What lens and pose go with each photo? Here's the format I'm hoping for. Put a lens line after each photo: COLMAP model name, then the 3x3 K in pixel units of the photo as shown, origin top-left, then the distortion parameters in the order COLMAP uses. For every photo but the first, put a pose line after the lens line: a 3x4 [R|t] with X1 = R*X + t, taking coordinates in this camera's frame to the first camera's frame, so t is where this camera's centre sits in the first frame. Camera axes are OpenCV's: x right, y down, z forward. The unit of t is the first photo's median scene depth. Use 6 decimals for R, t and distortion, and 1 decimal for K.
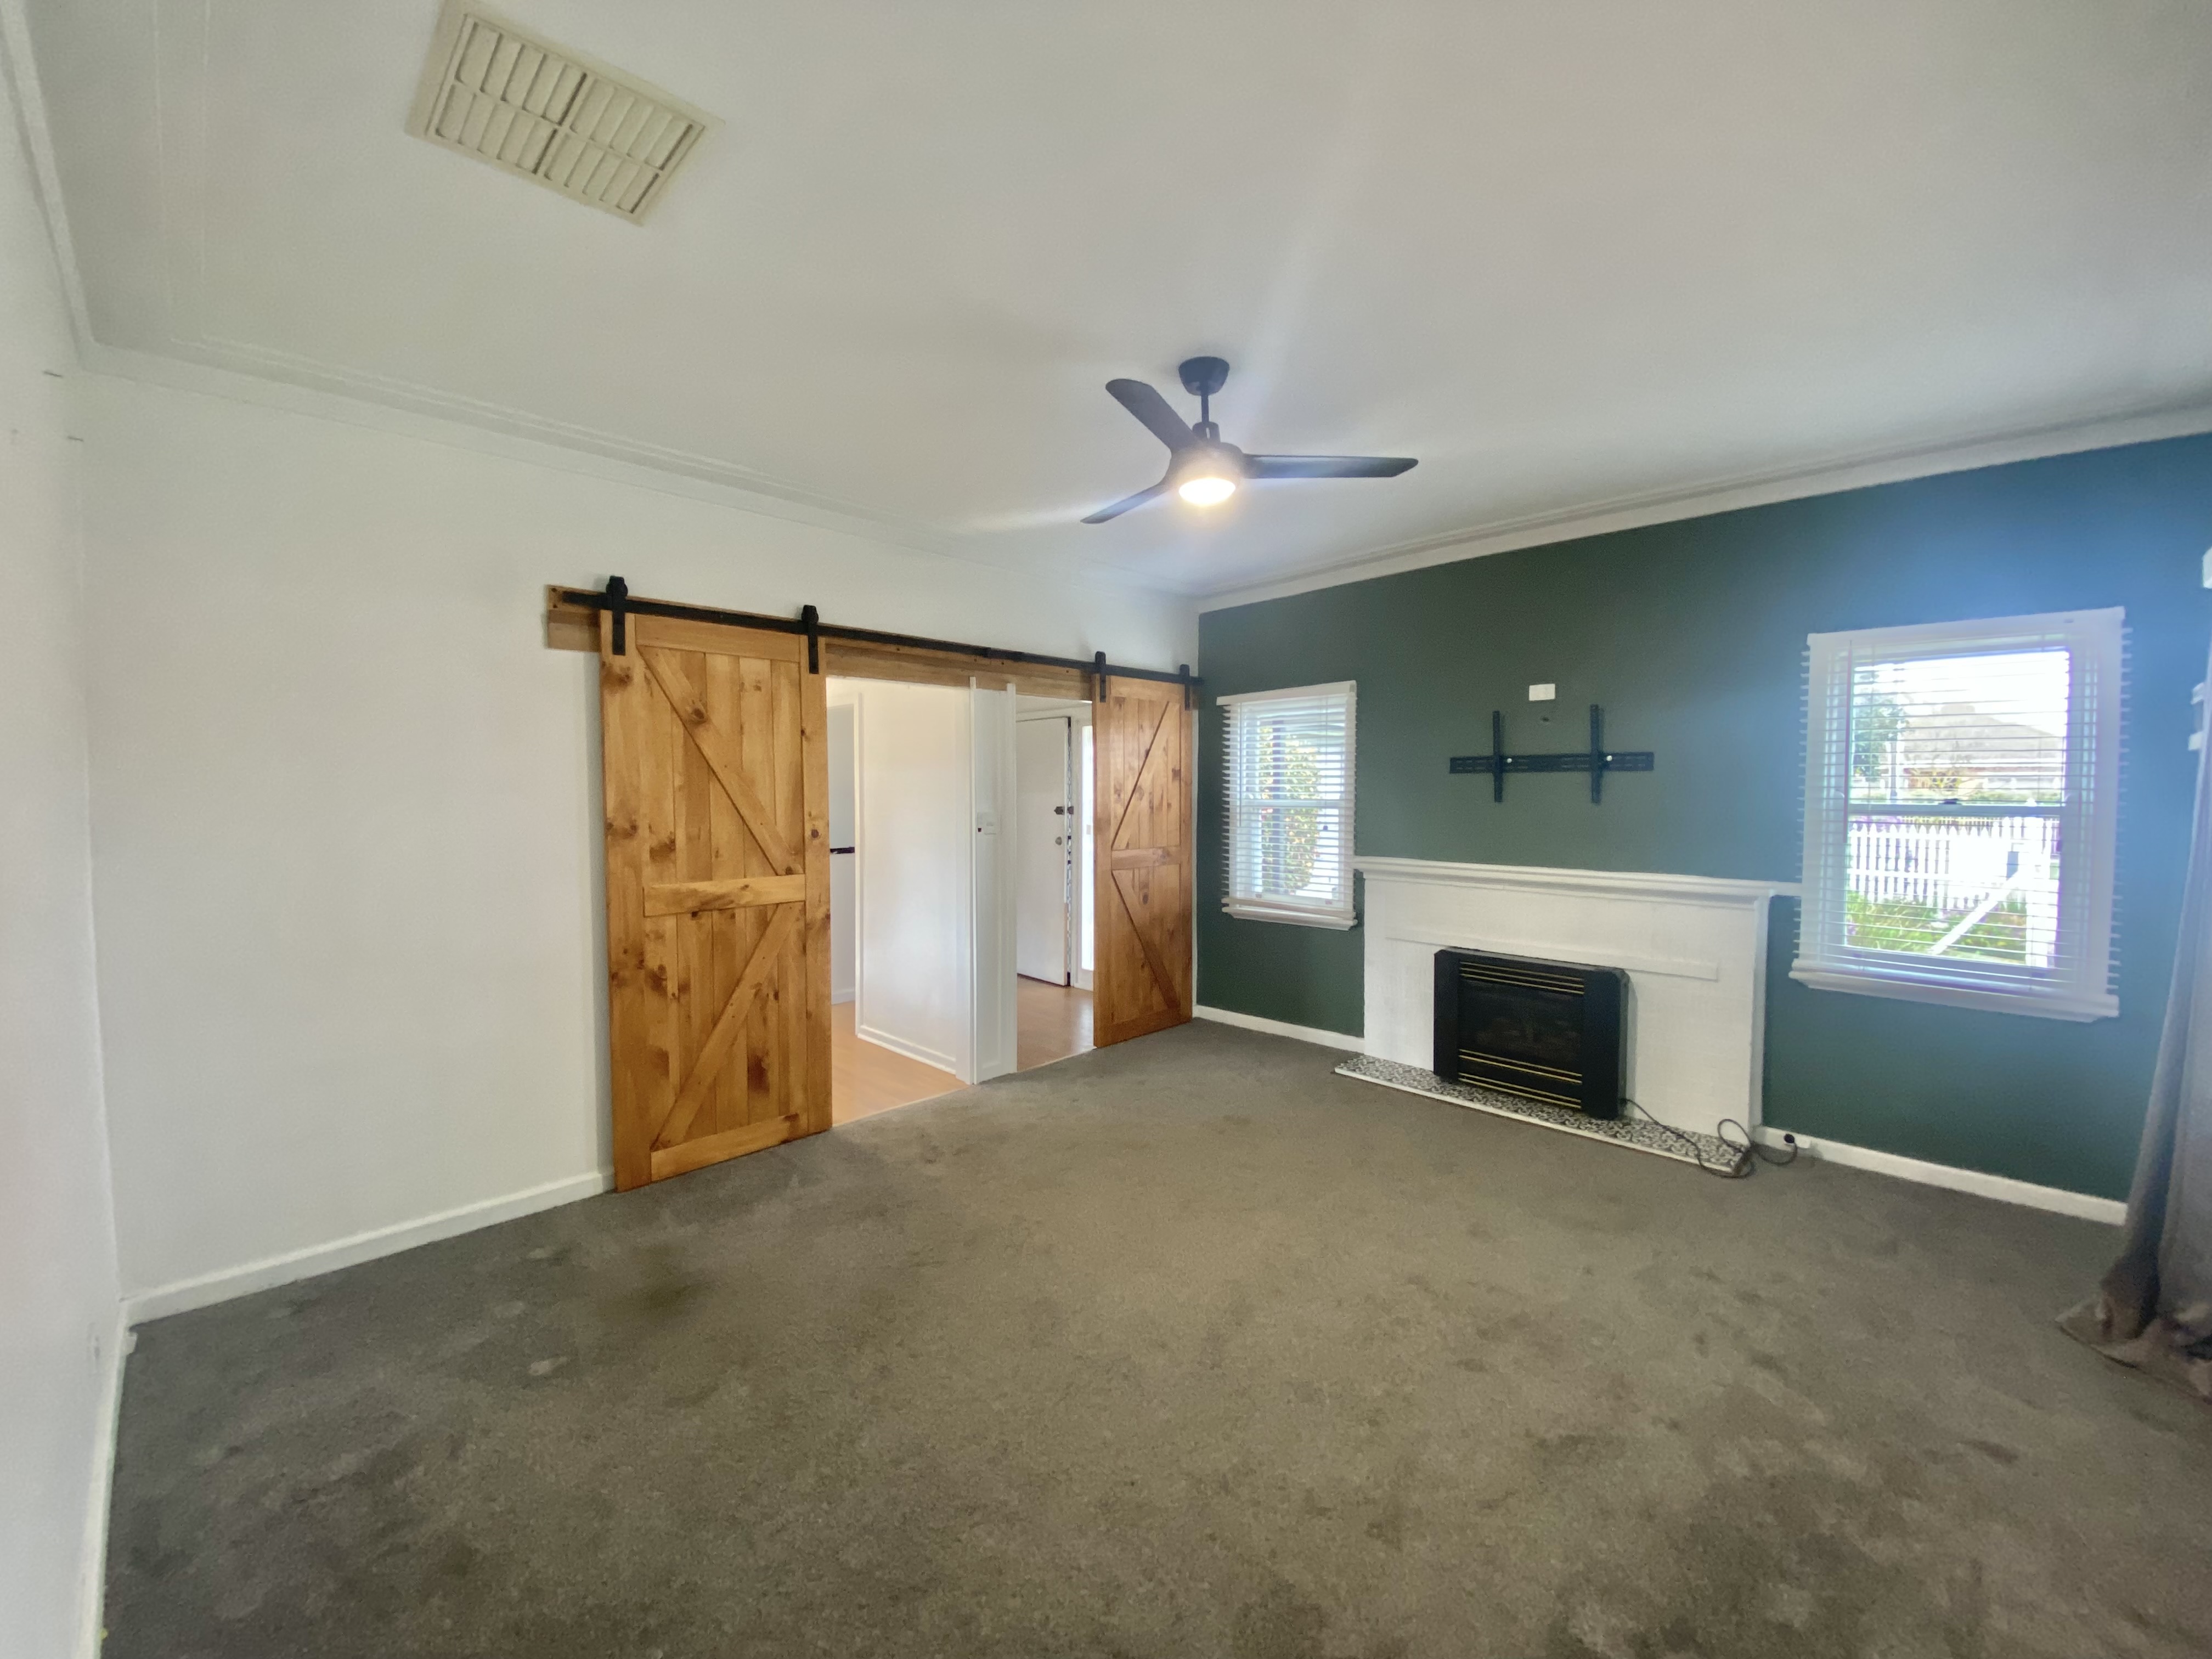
lens RADIAL K [[899.6, 0, 1097.5], [0, 899.6, 828.7], [0, 0, 1]] dist [0.056420, -0.034571]
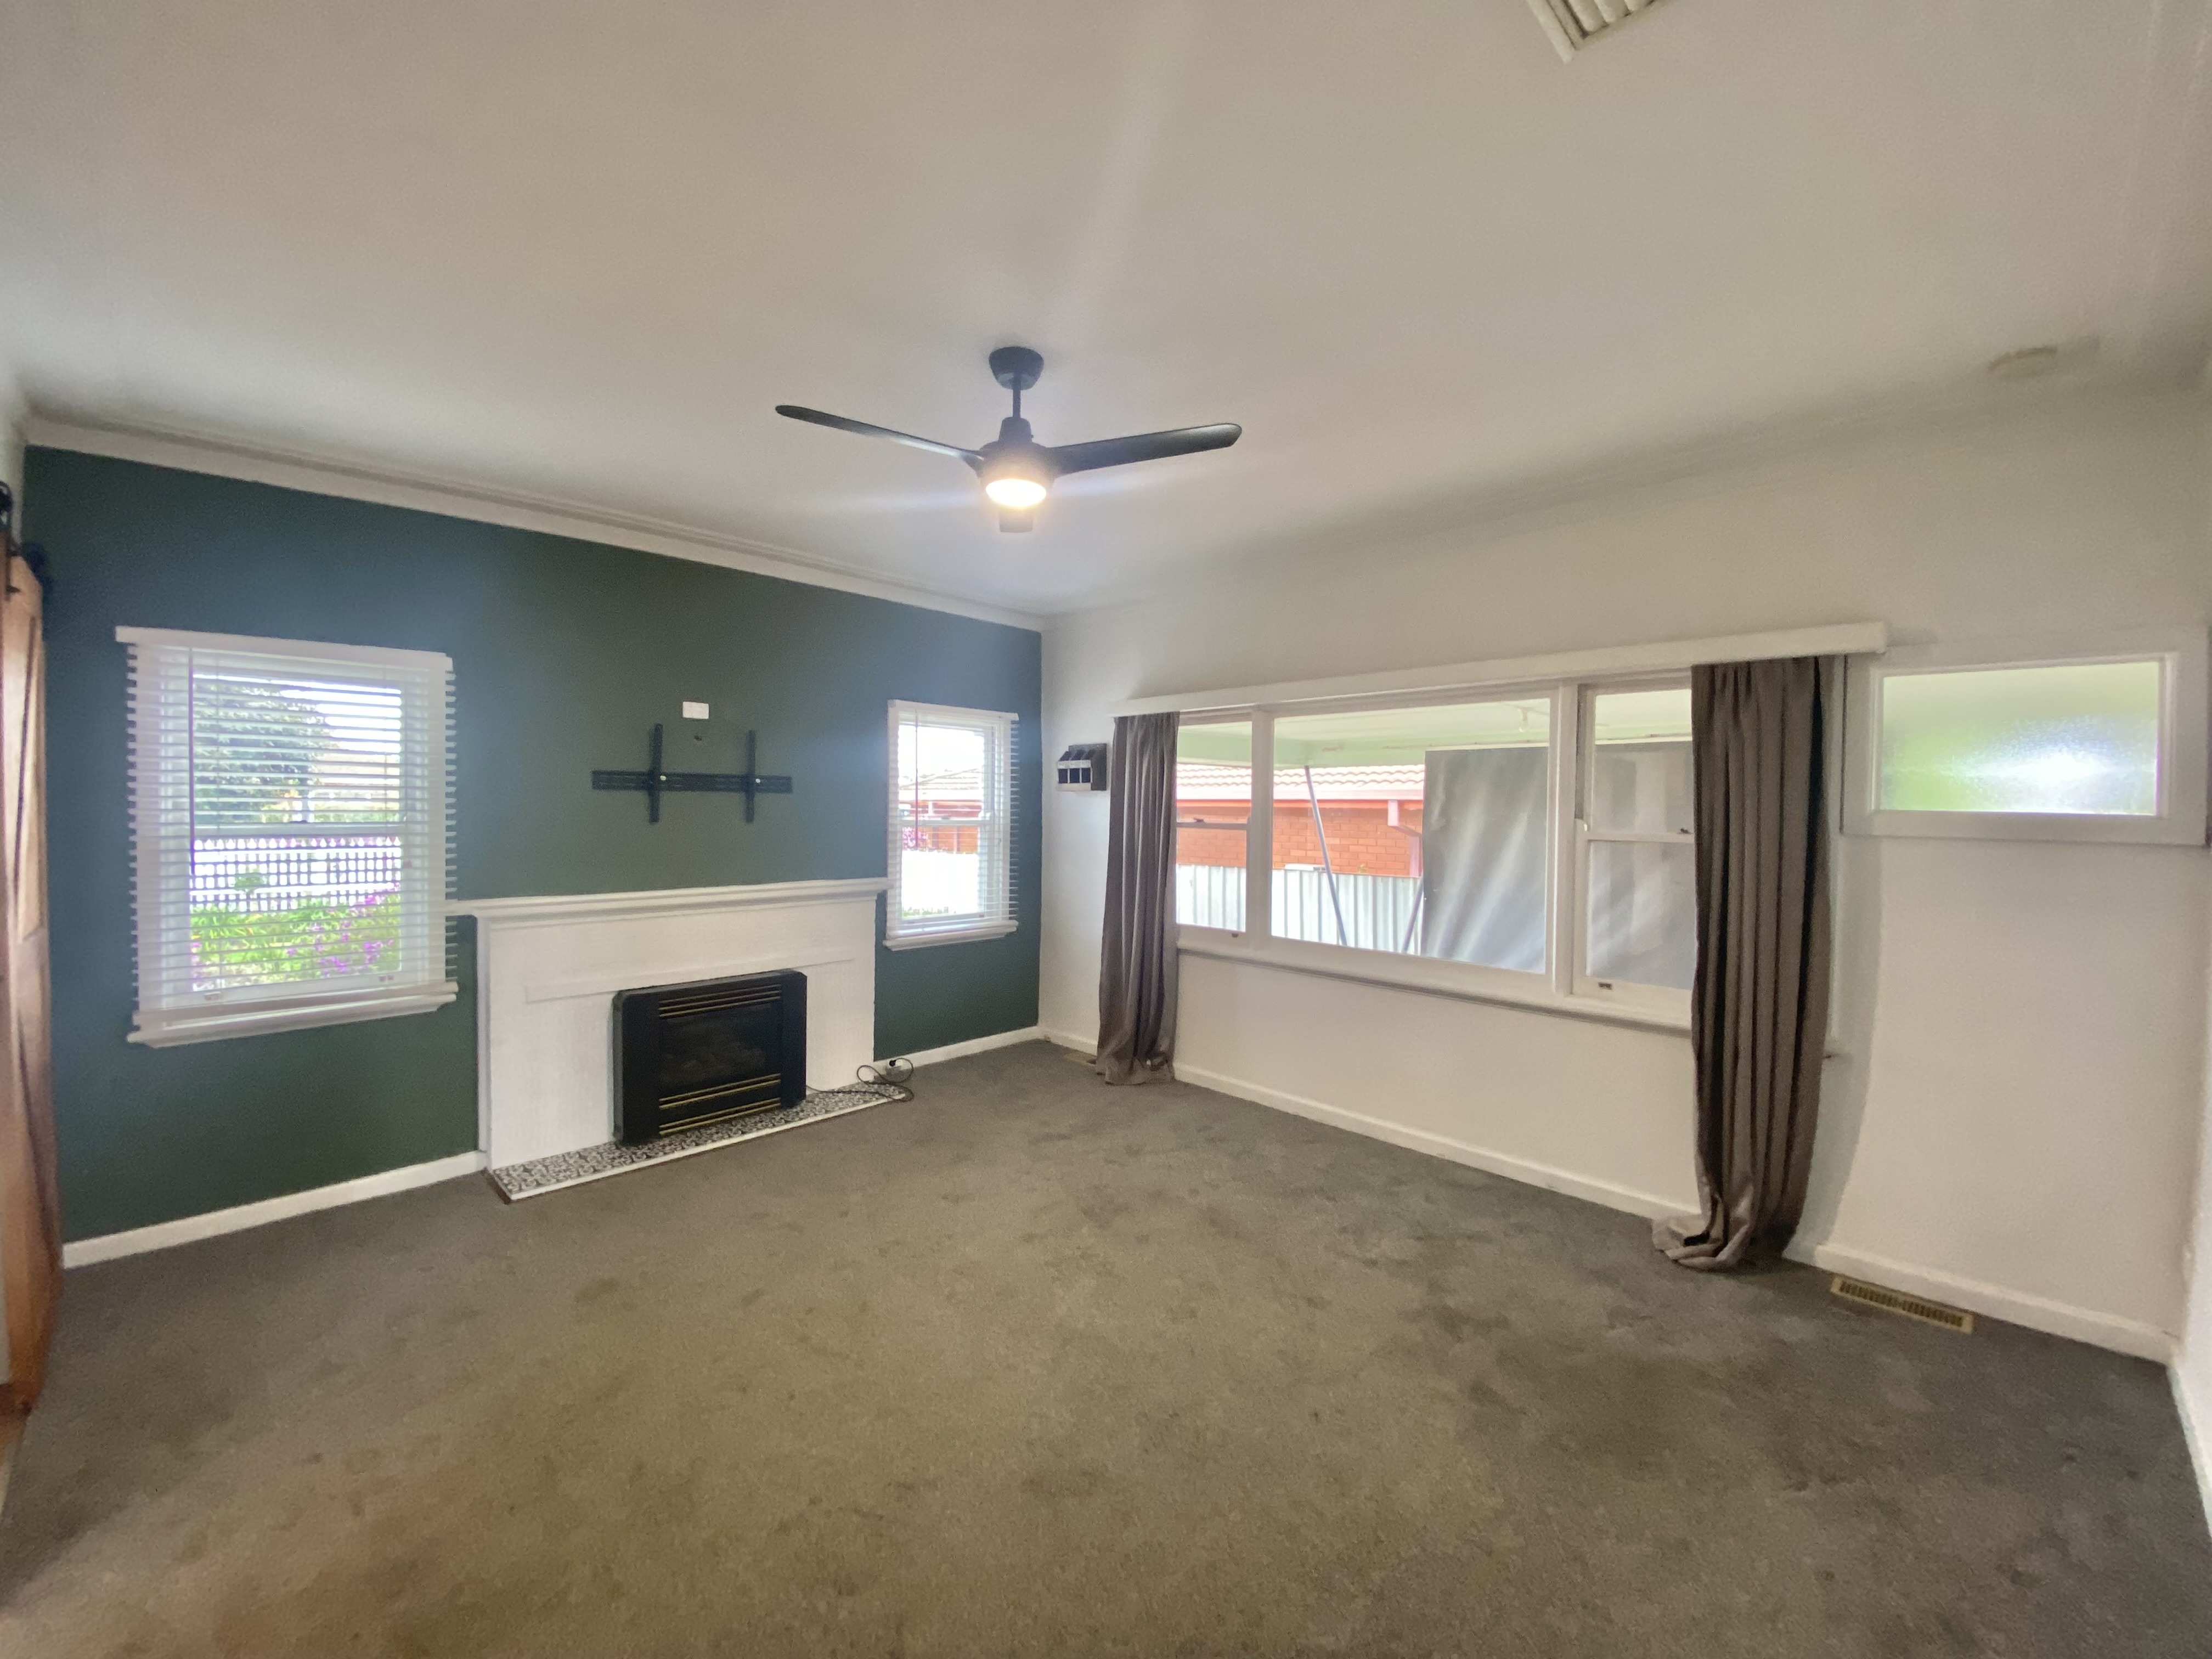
lens RADIAL K [[899.6, 0, 1097.5], [0, 899.6, 828.7], [0, 0, 1]] dist [0.056420, -0.034571]
pose [[-0.003217, -0.022419, 0.999743, -0.503625], [0.036871, 0.999066, 0.022522, -0.028171], [-0.999315, 0.036934, -0.002387, 0.575438]]
